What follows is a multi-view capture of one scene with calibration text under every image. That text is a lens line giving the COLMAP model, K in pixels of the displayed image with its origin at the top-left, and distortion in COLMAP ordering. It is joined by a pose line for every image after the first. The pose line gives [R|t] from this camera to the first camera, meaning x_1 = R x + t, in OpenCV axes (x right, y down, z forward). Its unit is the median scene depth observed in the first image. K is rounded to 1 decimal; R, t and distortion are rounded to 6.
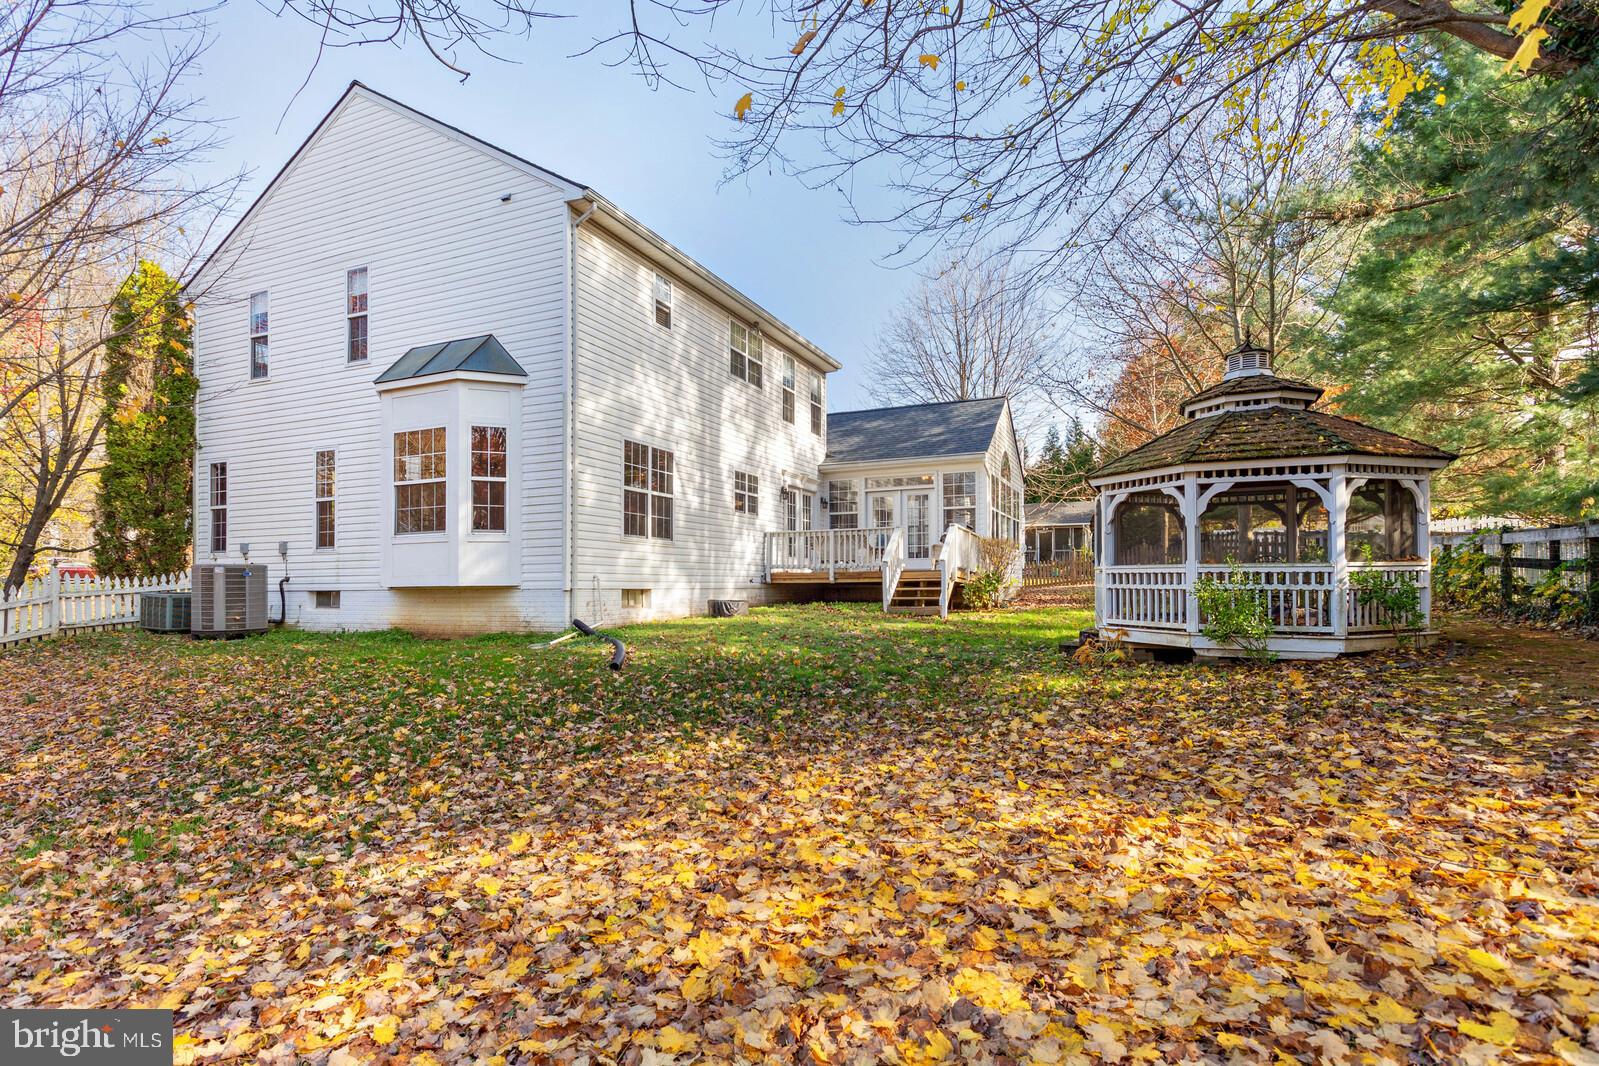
lens RADIAL K [[779.3, 0, 811.3], [0, 779.3, 579.4], [0, 0, 1]] dist [0.013210, 0.002253]
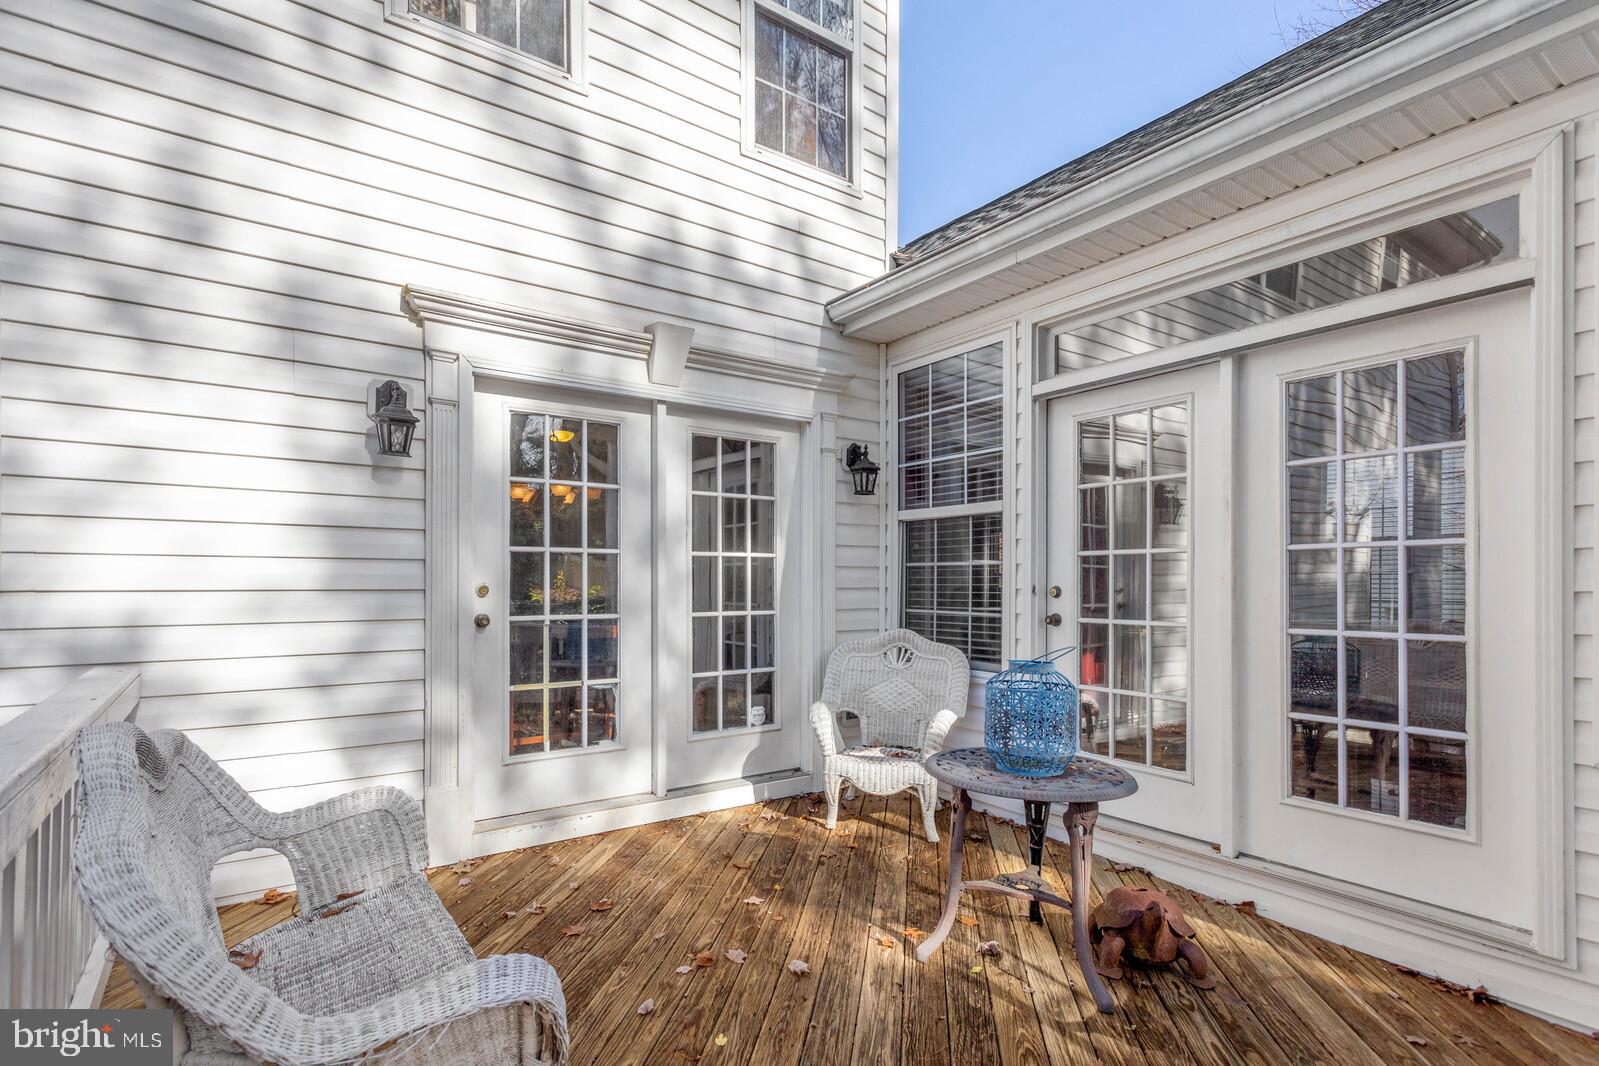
lens RADIAL K [[779.3, 0, 805.4], [0, 779.3, 571.5], [0, 0, 1]] dist [0.013210, 0.002253]
pose [[0.865916, -0.006921, -0.500142, 0.264463], [0.007510, 0.999971, -0.000836, -0.157160], [0.500134, -0.003032, 0.865943, 1.838110]]
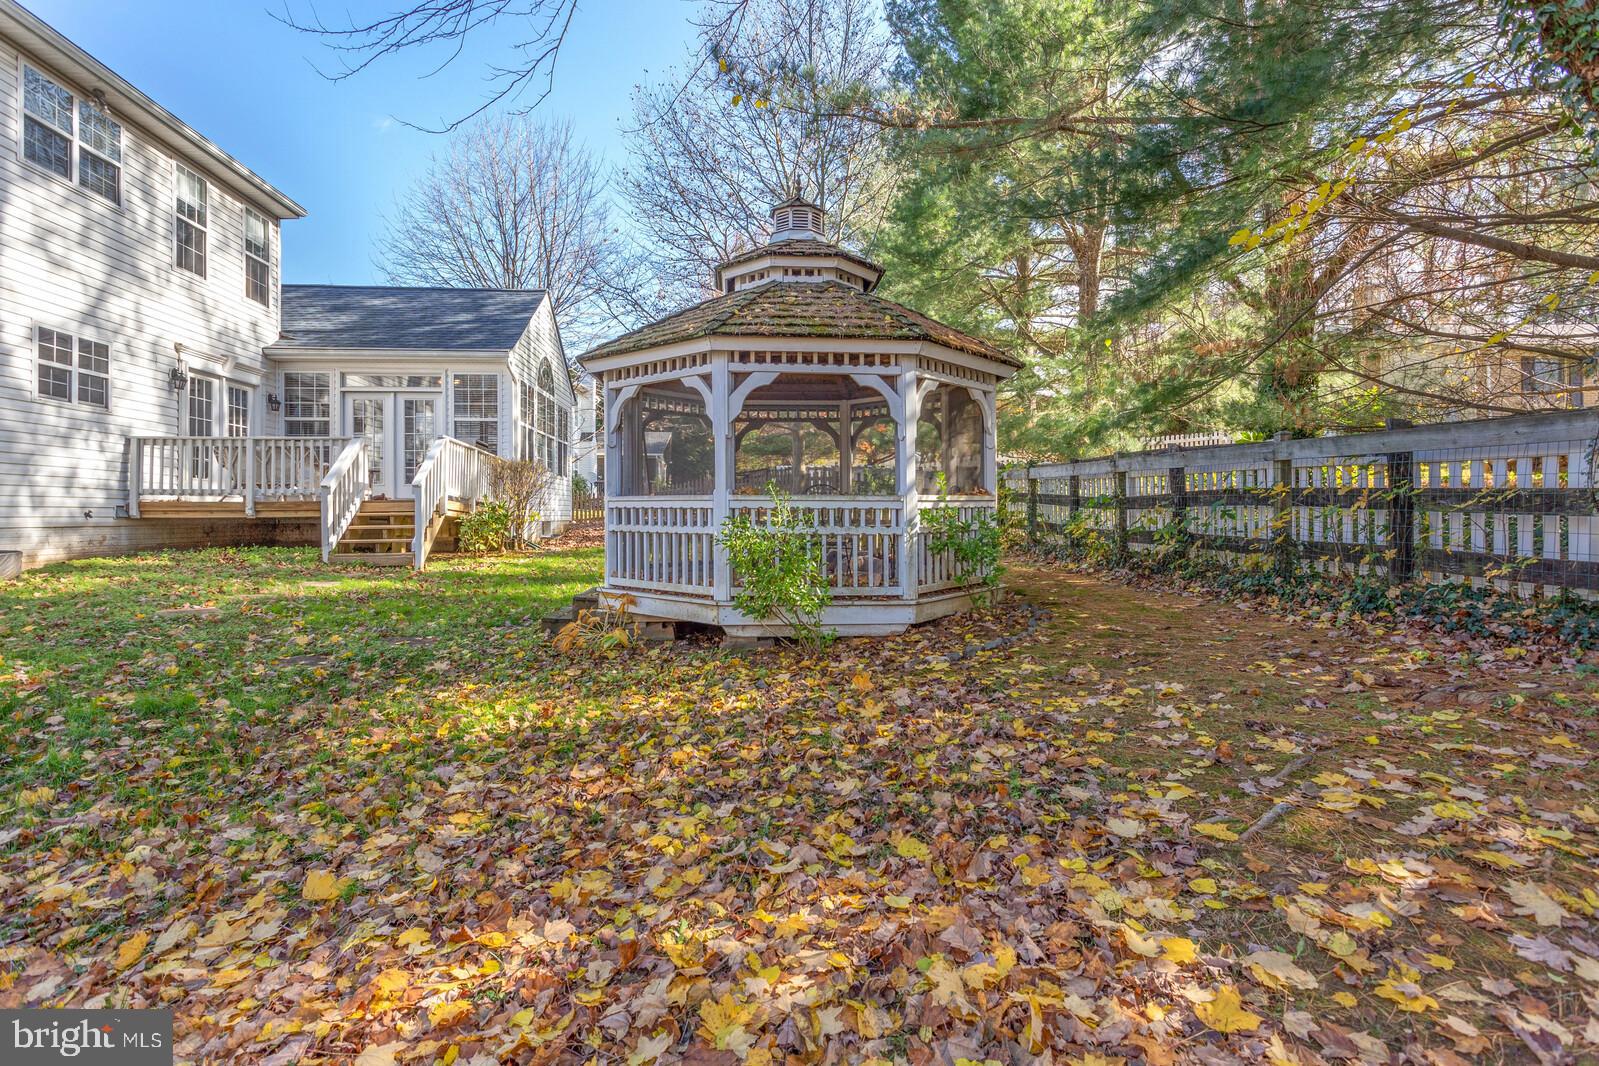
lens RADIAL K [[779.3, 0, 795.8], [0, 779.3, 520.1], [0, 0, 1]] dist [0.013210, 0.002253]
pose [[0.877124, -0.002108, 0.480260, 0.205370], [-0.003912, 0.999926, 0.011534, -0.005742], [-0.480249, -0.011996, 0.877050, 0.360104]]
